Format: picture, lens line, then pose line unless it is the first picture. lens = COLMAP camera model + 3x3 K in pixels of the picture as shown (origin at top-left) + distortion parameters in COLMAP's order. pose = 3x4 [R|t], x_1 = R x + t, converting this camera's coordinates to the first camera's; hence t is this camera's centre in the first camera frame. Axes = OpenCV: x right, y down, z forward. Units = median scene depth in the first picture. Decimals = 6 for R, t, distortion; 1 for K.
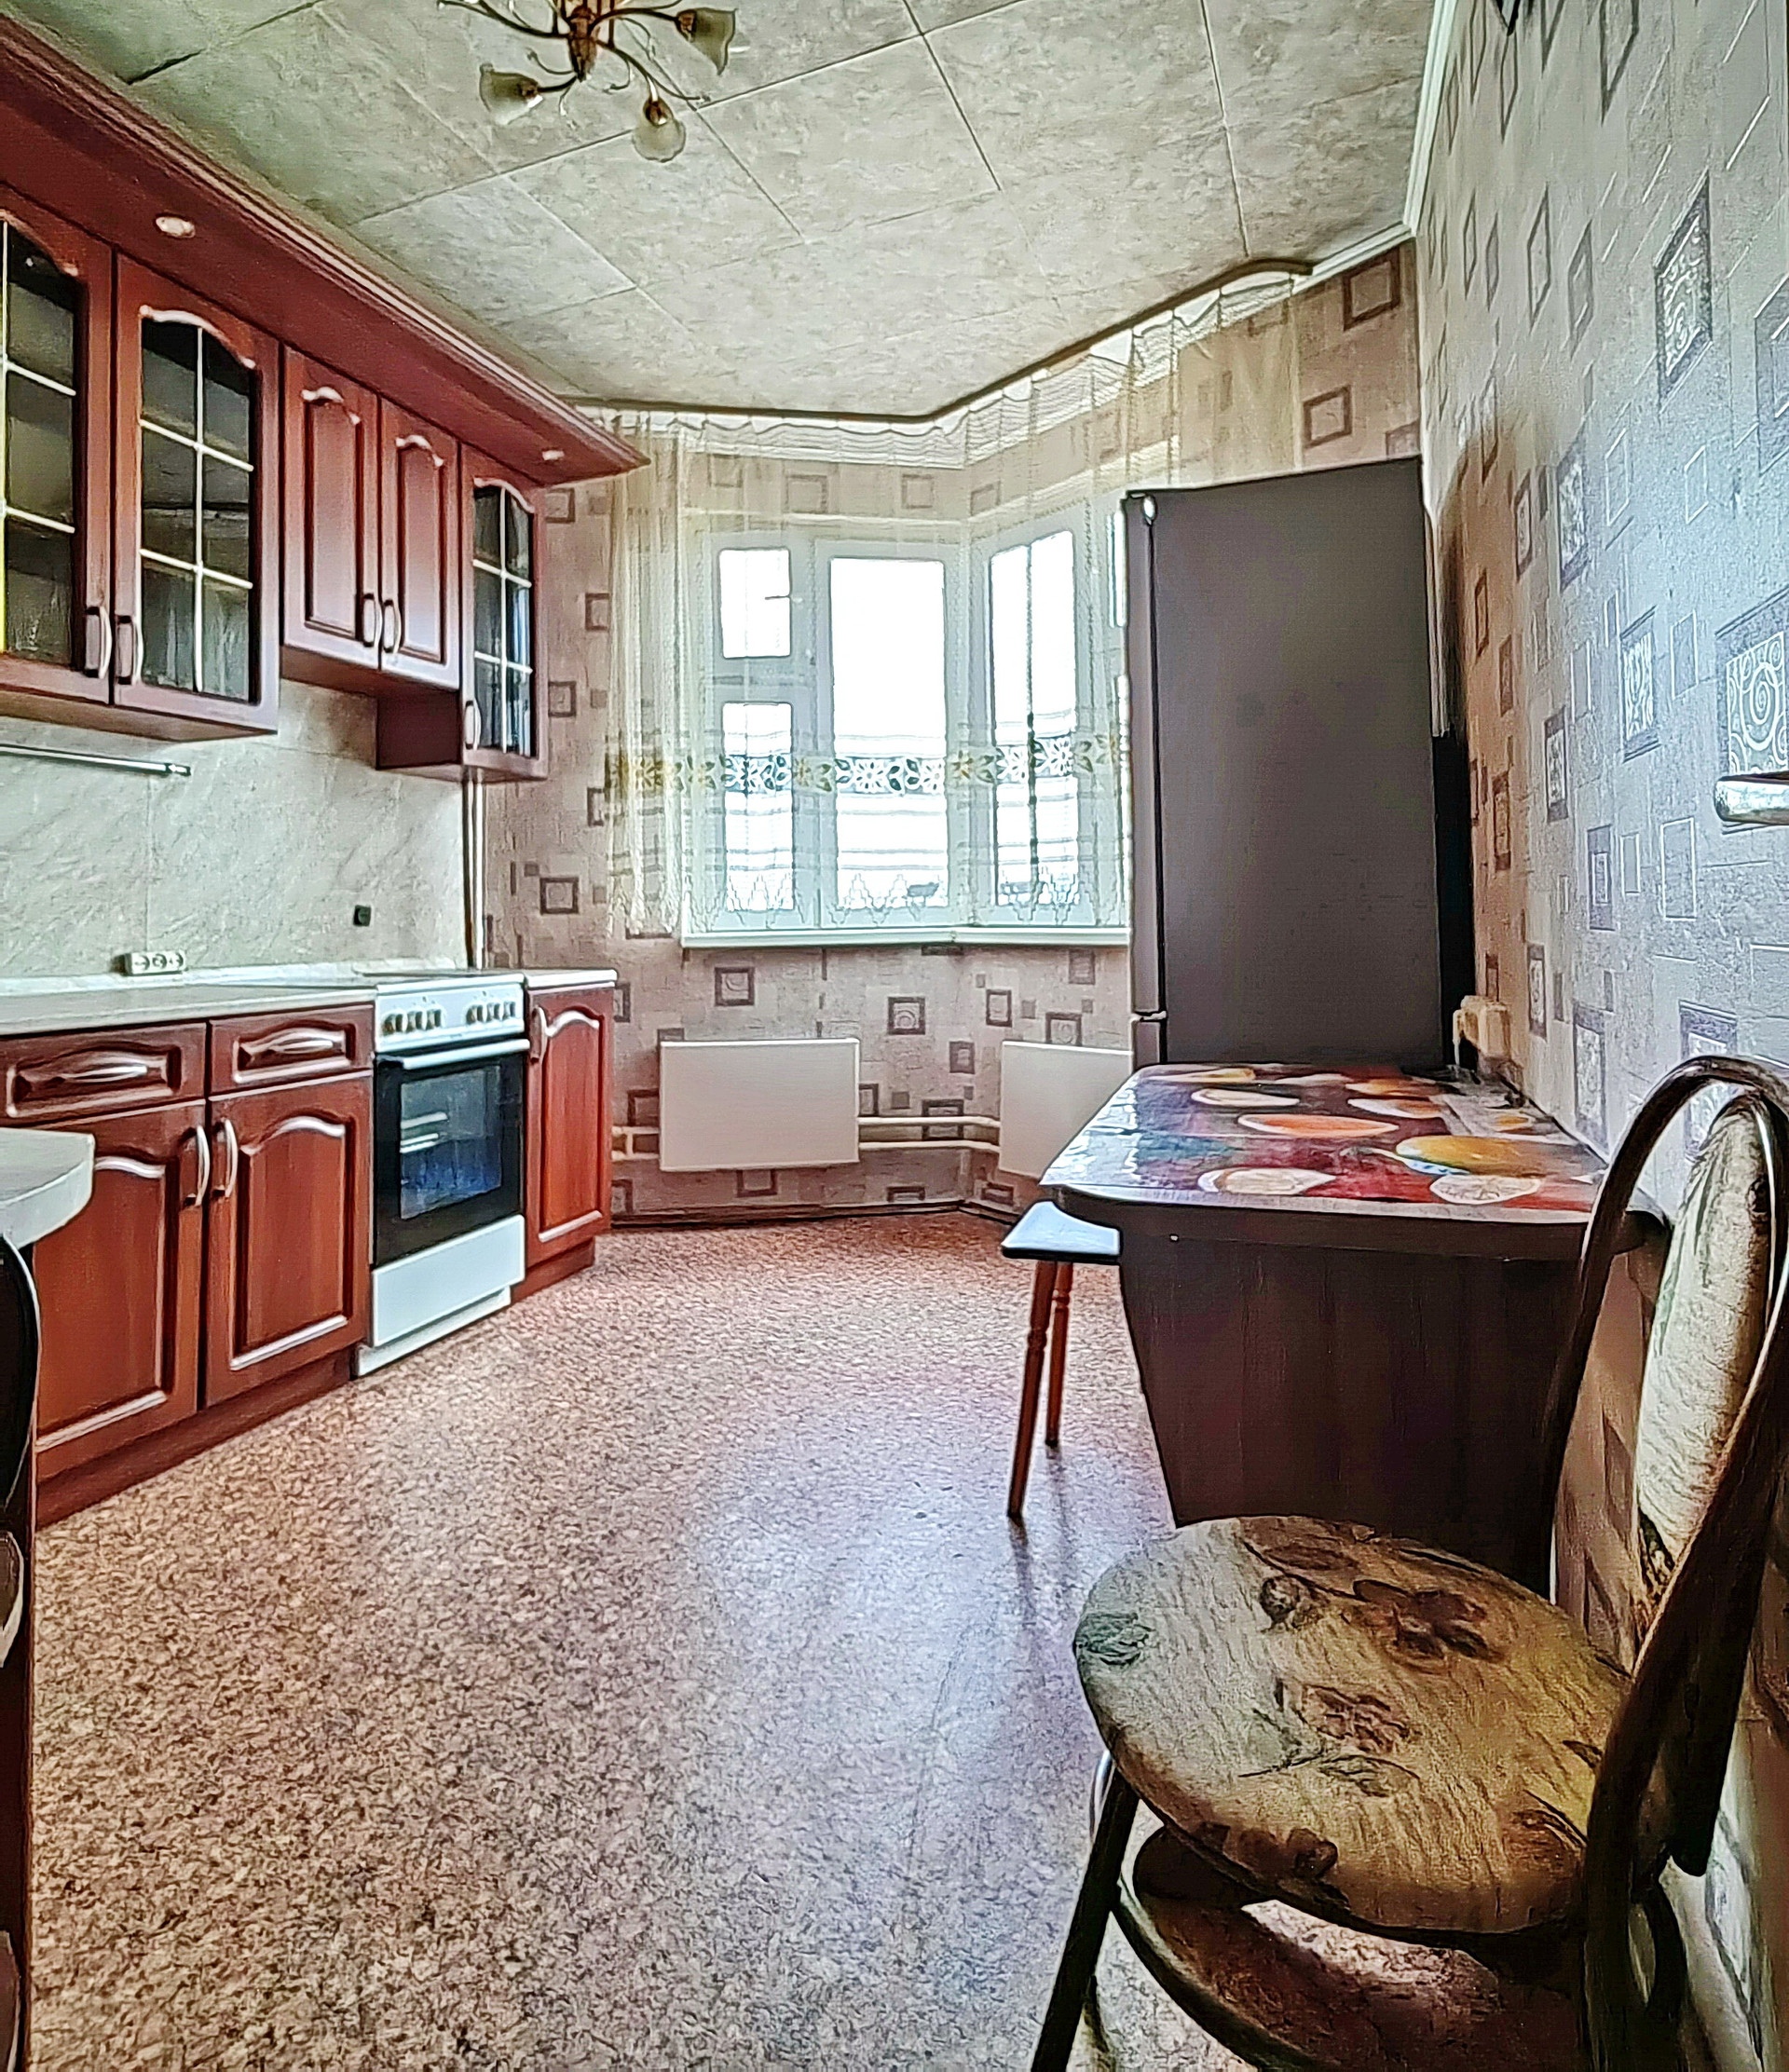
lens RADIAL K [[1230.4, 0, 983.2], [0, 1230.4, 881.9], [0, 0, 1]] dist [-0.029507, 0.010690]
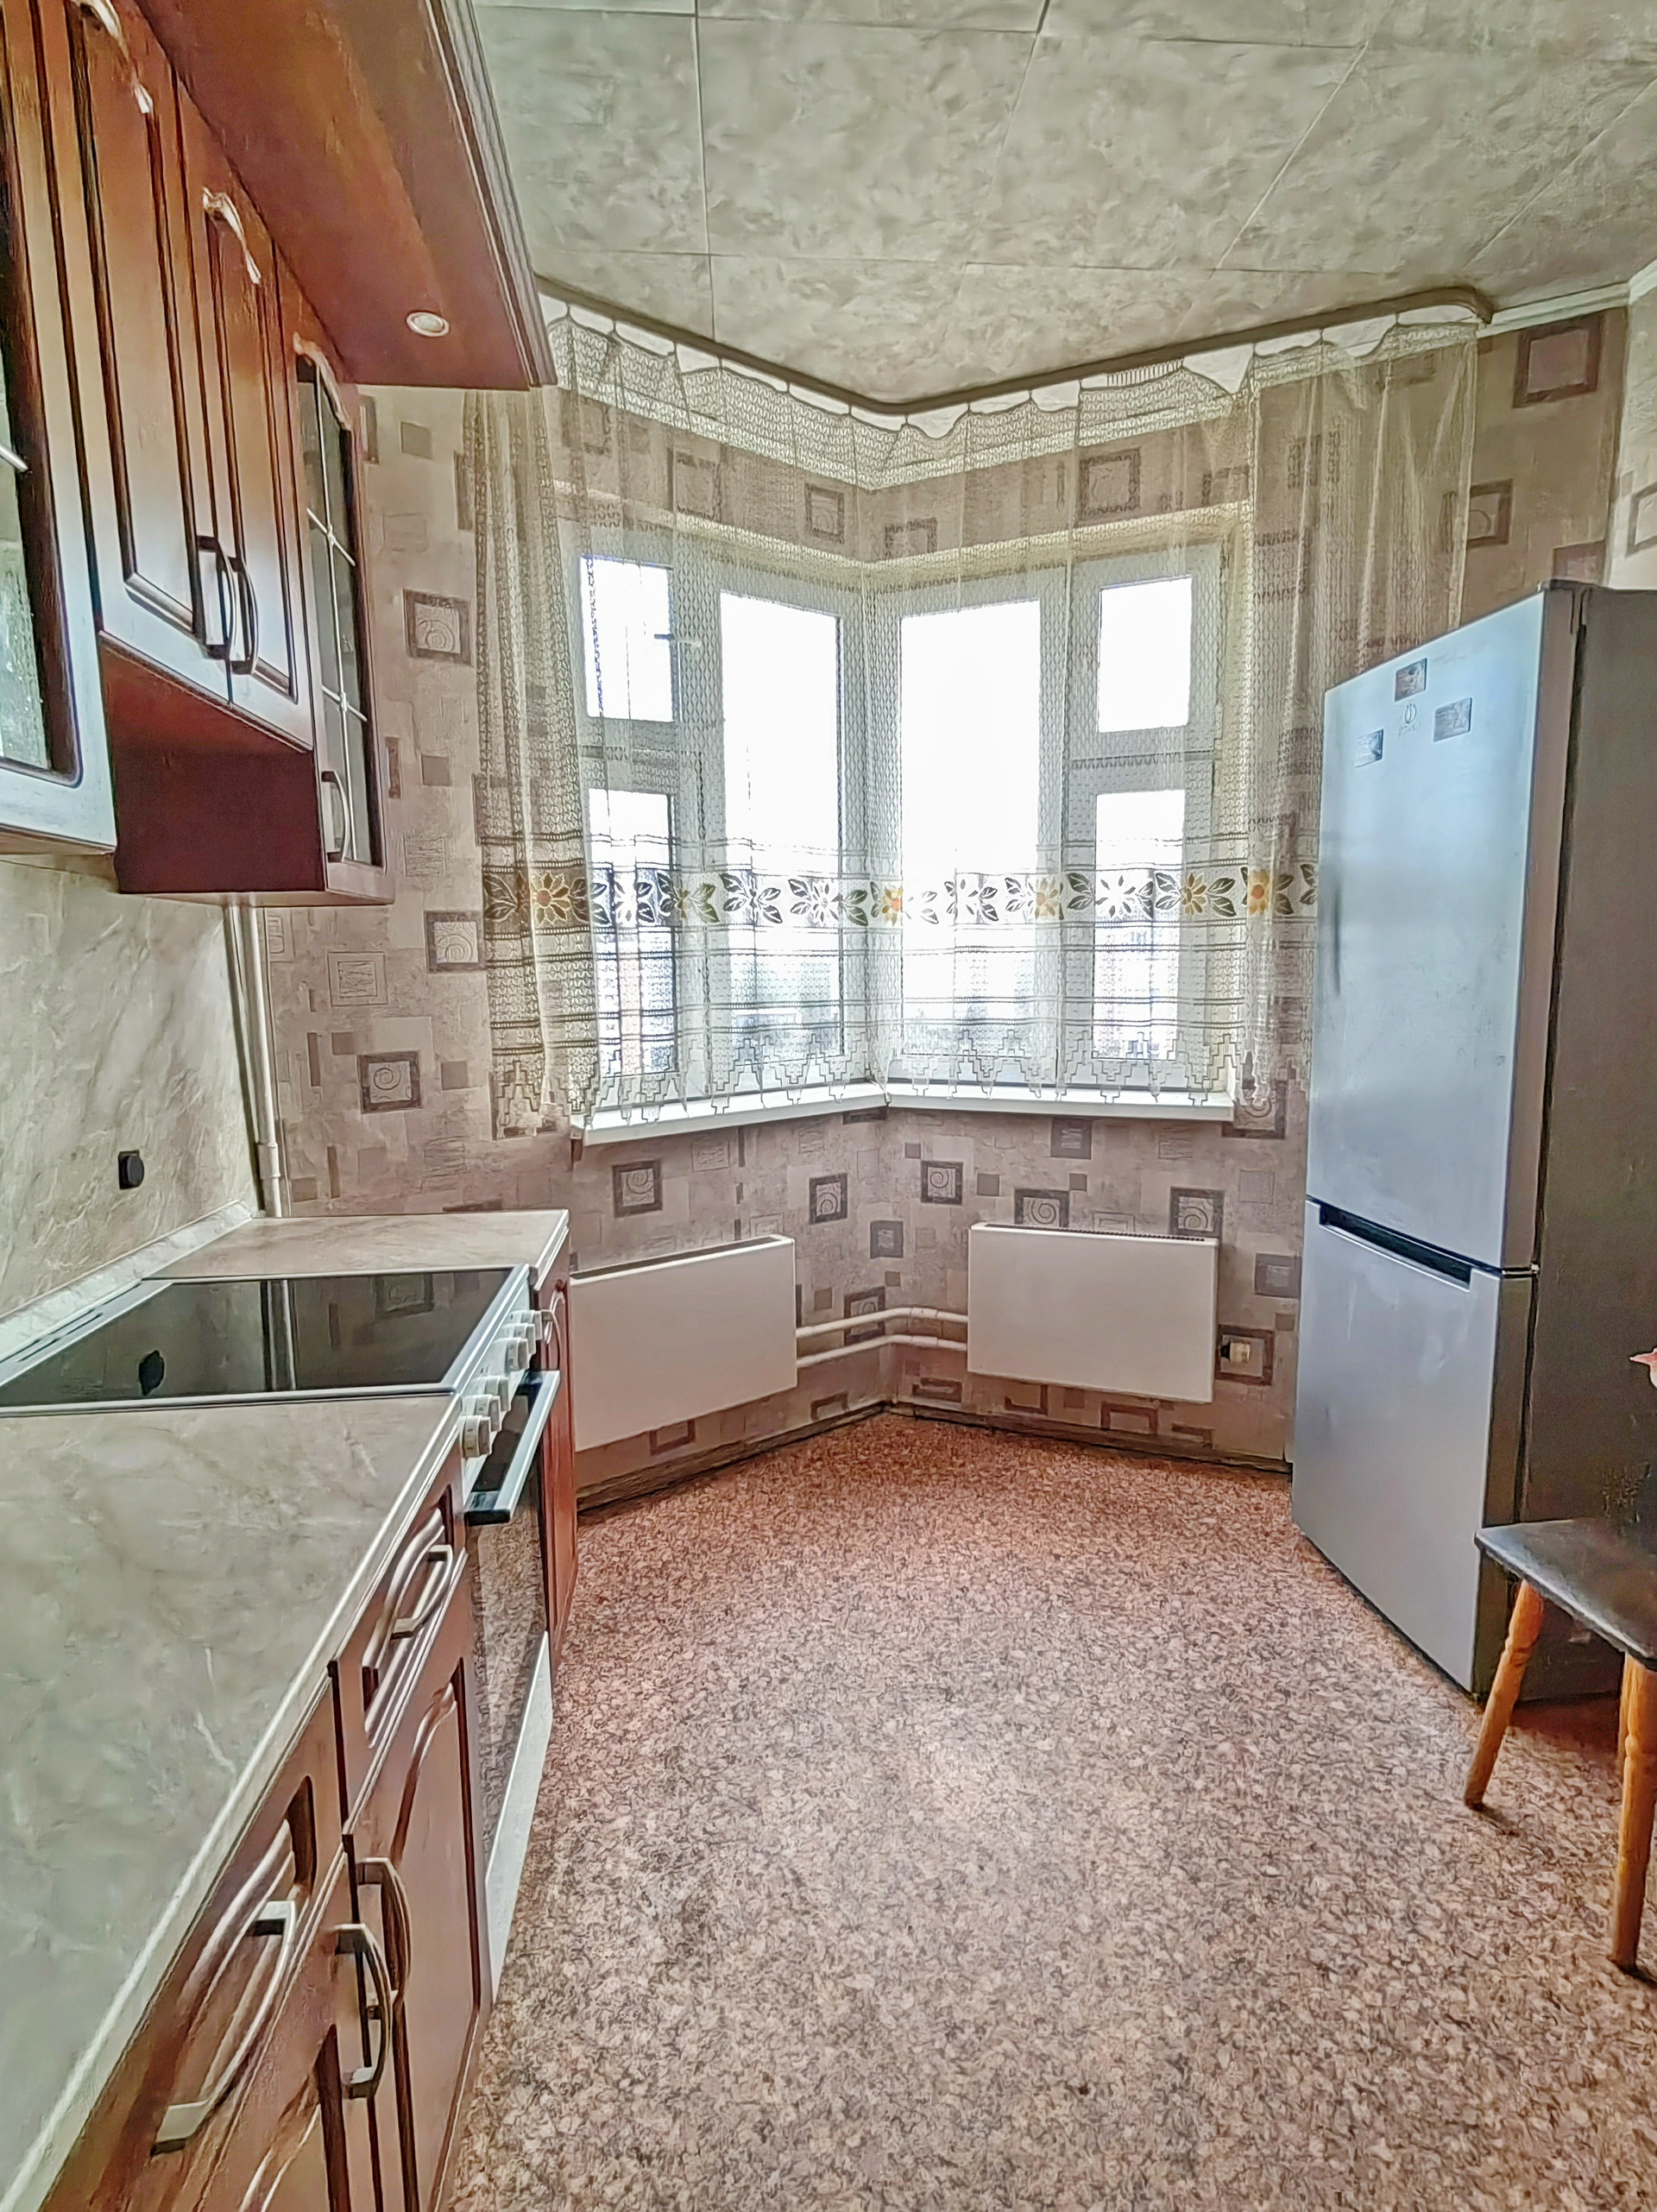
lens RADIAL K [[1064.4, 0, 837.1], [0, 1064.4, 1100.1], [0, 0, 1]] dist [0.000799, -0.005093]
pose [[0.894282, -0.058589, 0.443653, -0.382828], [-0.013397, 0.987443, 0.157406, -0.070579], [-0.447304, -0.146709, 0.882267, 0.394606]]
